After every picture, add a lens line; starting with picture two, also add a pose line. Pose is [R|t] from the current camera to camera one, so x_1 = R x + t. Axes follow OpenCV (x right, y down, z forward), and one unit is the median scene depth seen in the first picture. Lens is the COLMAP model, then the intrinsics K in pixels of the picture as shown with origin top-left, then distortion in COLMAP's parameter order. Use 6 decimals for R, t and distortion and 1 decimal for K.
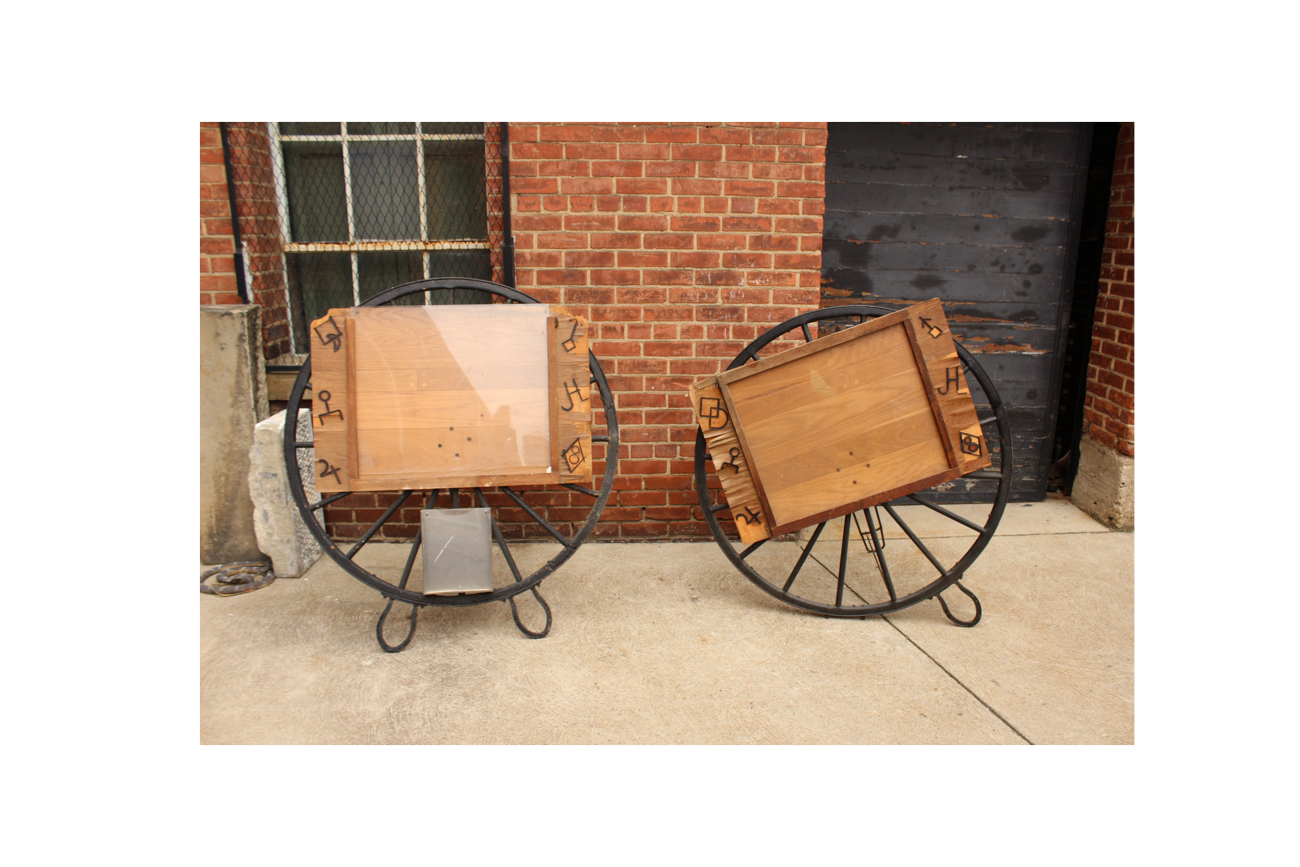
lens RADIAL K [[778.2, 0, 650.7], [0, 778.2, 438.5], [0, 0, 1]] dist [-0.090459, 0.001775]
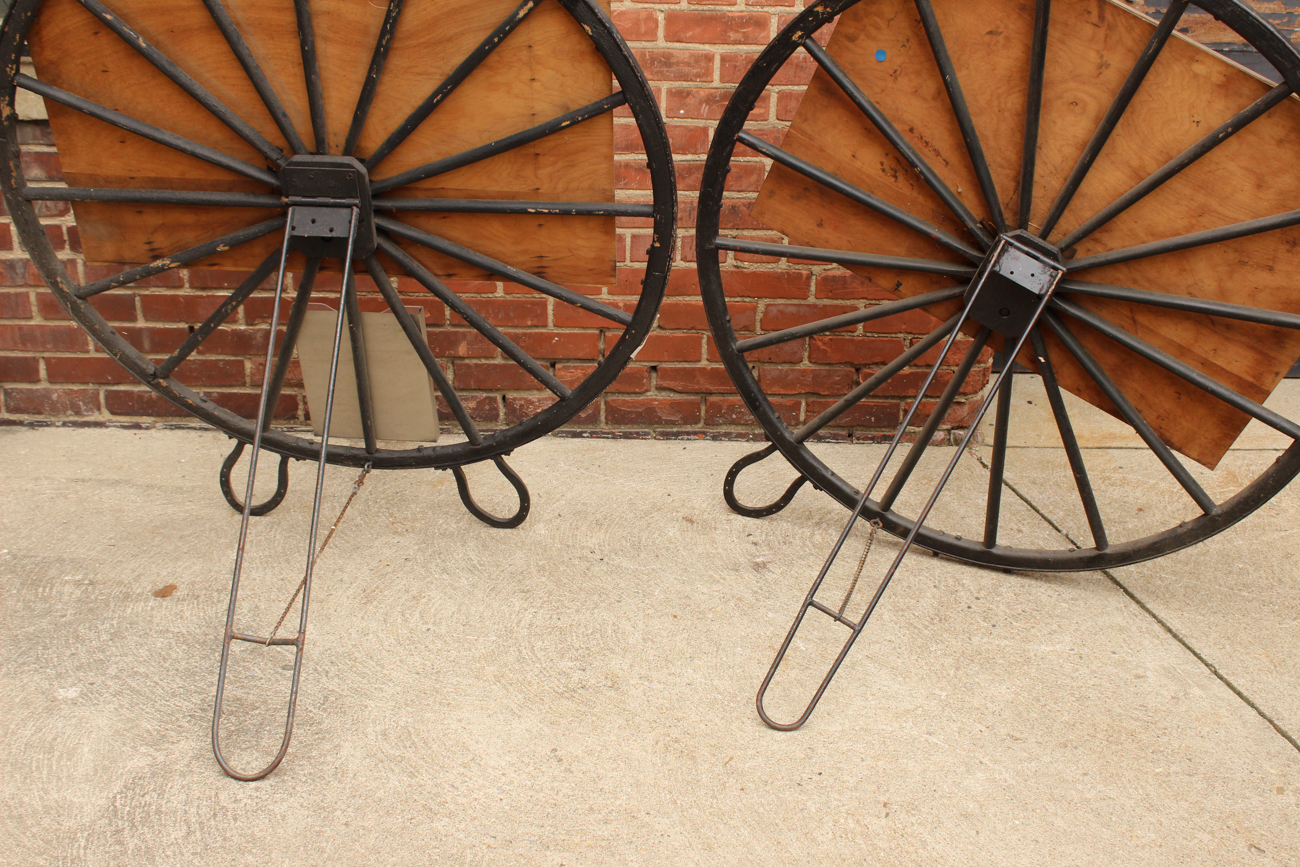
lens RADIAL K [[1493.0, 0, 650.7], [0, 1493.0, 436.2], [0, 0, 1]] dist [-0.060158, 0.000000]
pose [[0.999597, 0.027322, 0.007758, -0.020836], [-0.028187, 0.987863, 0.152749, -0.010781], [-0.003491, -0.152906, 0.988235, 0.107585]]
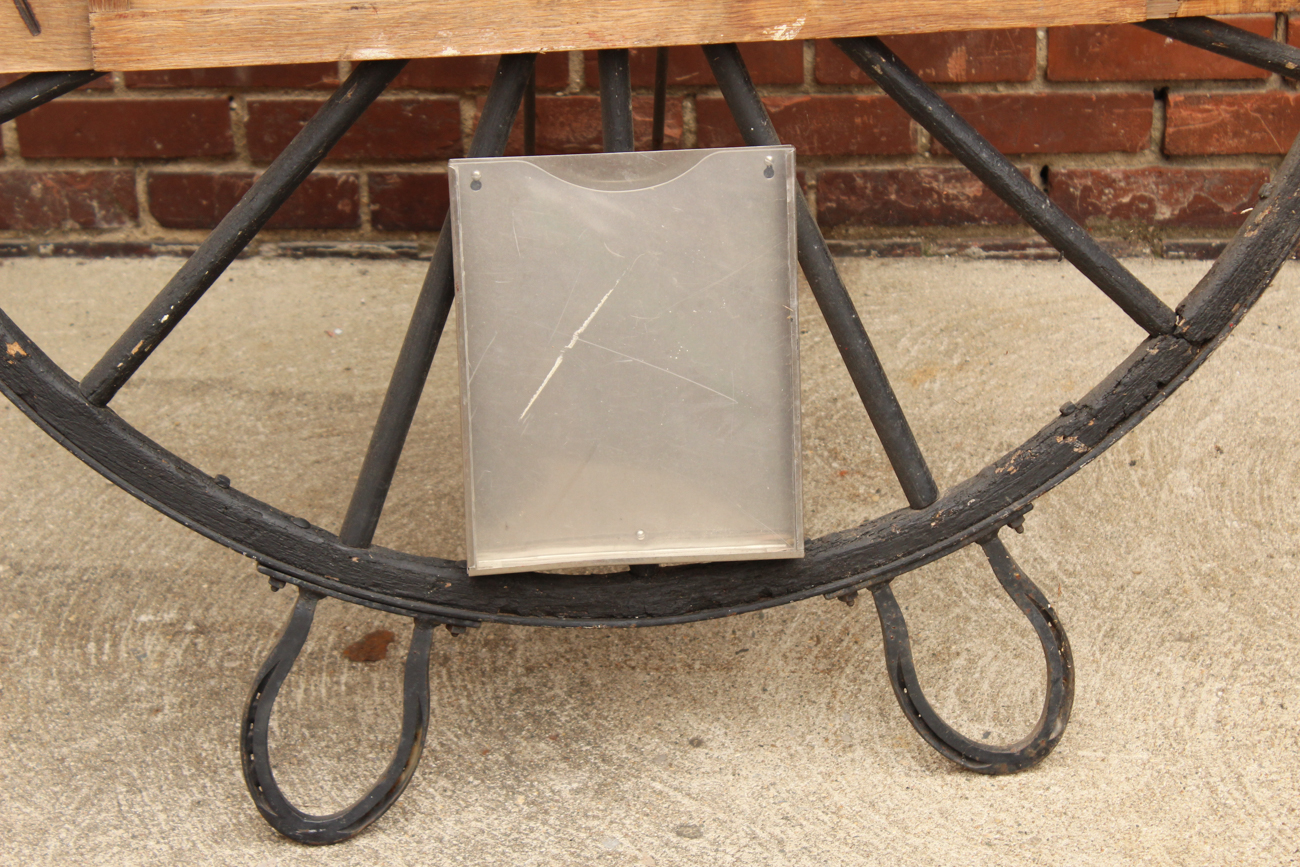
lens RADIAL K [[3126.9, 0, 647.2], [0, 3126.9, 428.5], [0, 0, 1]] dist [0.068054, 0.000000]
pose [[0.995065, 0.014384, -0.098179, -0.151361], [0.009154, 0.971910, 0.235173, -0.026395], [0.098804, -0.234911, 0.966982, 0.192061]]
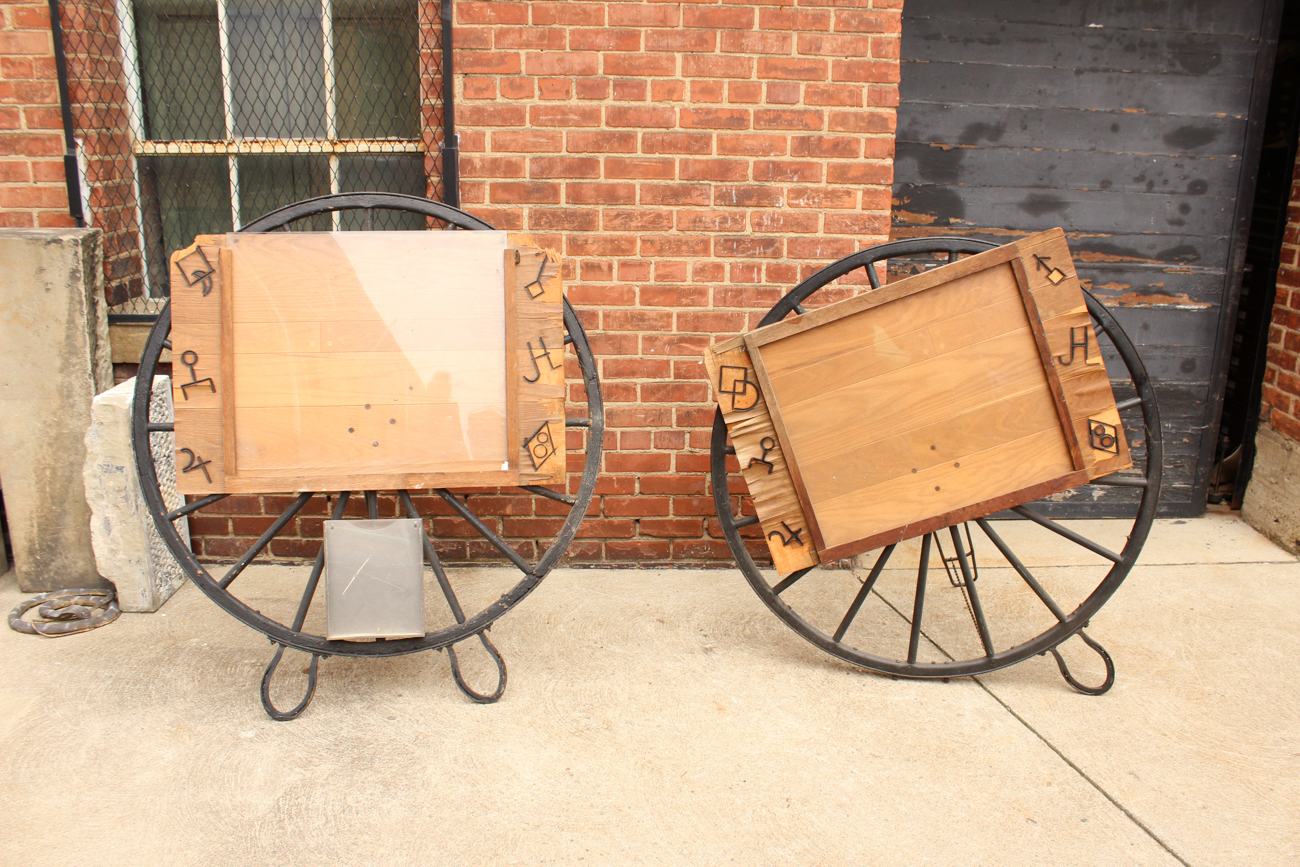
lens RADIAL K [[1086.9, 0, 631.9], [0, 1086.9, 438.6], [0, 0, 1]] dist [-0.103279, 0.036651]
pose [[0.999861, 0.010800, -0.012663, -0.002846], [-0.010565, 0.999773, 0.018497, -0.003846], [0.012860, -0.018361, 0.999749, 0.013311]]
